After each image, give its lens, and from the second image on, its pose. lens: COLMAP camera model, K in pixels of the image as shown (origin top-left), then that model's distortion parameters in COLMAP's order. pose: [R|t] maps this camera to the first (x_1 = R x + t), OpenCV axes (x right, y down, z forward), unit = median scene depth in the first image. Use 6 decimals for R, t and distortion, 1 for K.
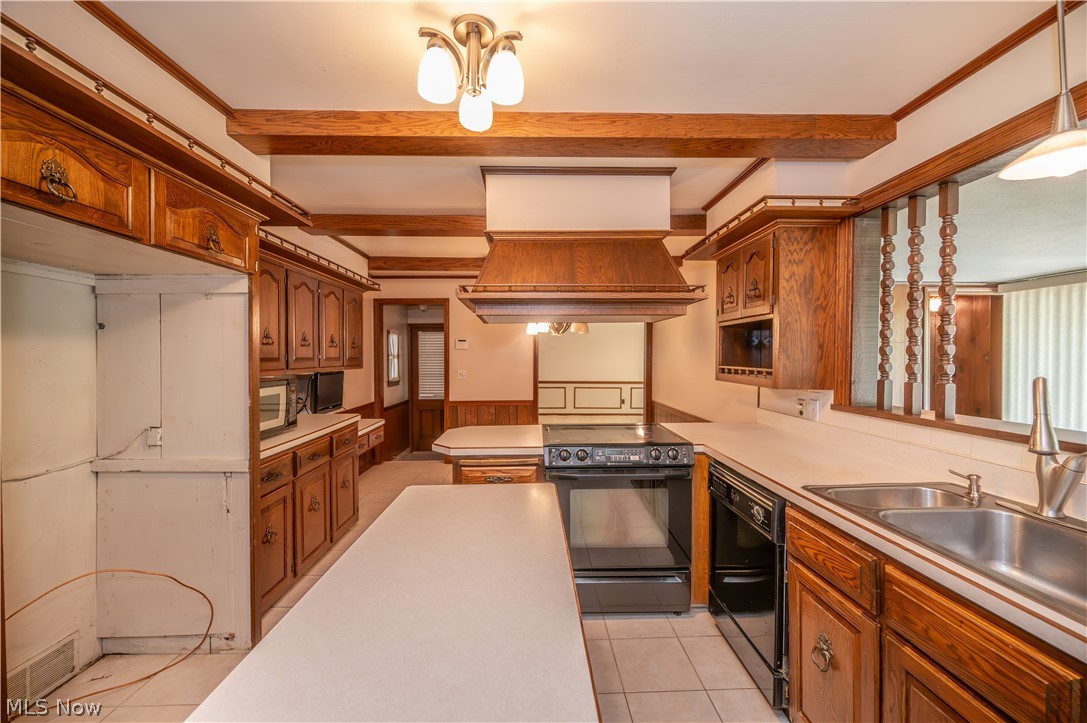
lens RADIAL K [[437.7, 0, 547.2], [0, 437.7, 364.5], [0, 0, 1]] dist [0.000138, 0.000300]
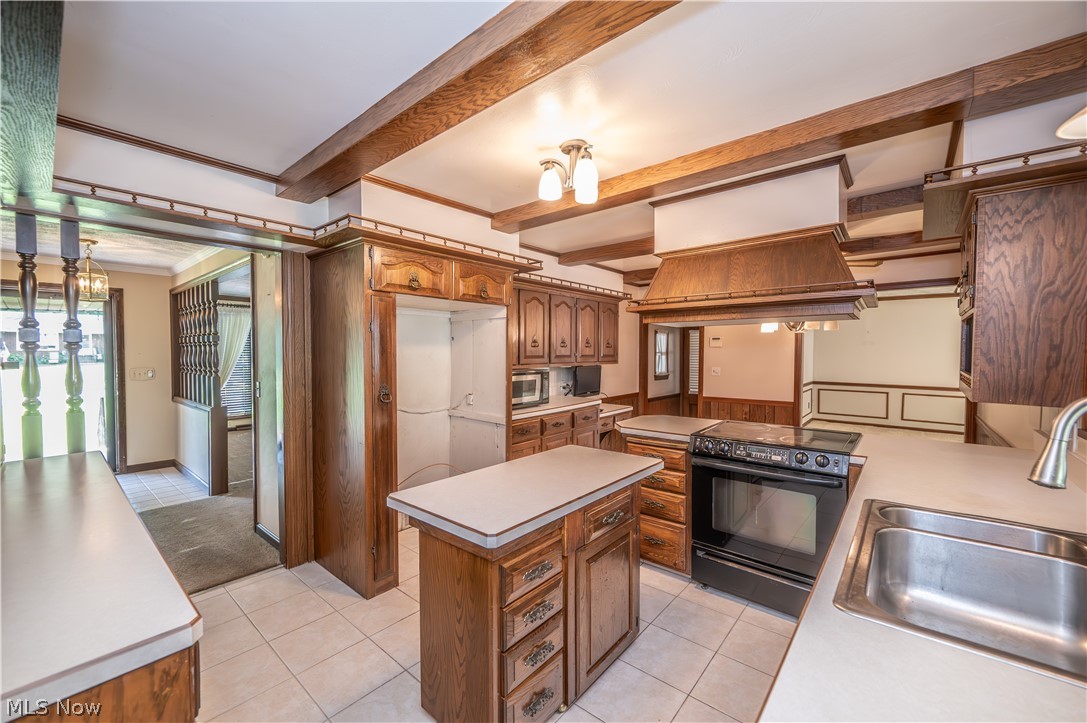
lens RADIAL K [[436.0, 0, 523.6], [0, 436.0, 366.6], [0, 0, 1]] dist [0.000308, 0.000019]
pose [[0.723994, 0.025855, -0.689321, 0.467995], [-0.014413, 0.999646, 0.022357, -0.013473], [0.689655, -0.006251, 0.724111, -0.141590]]
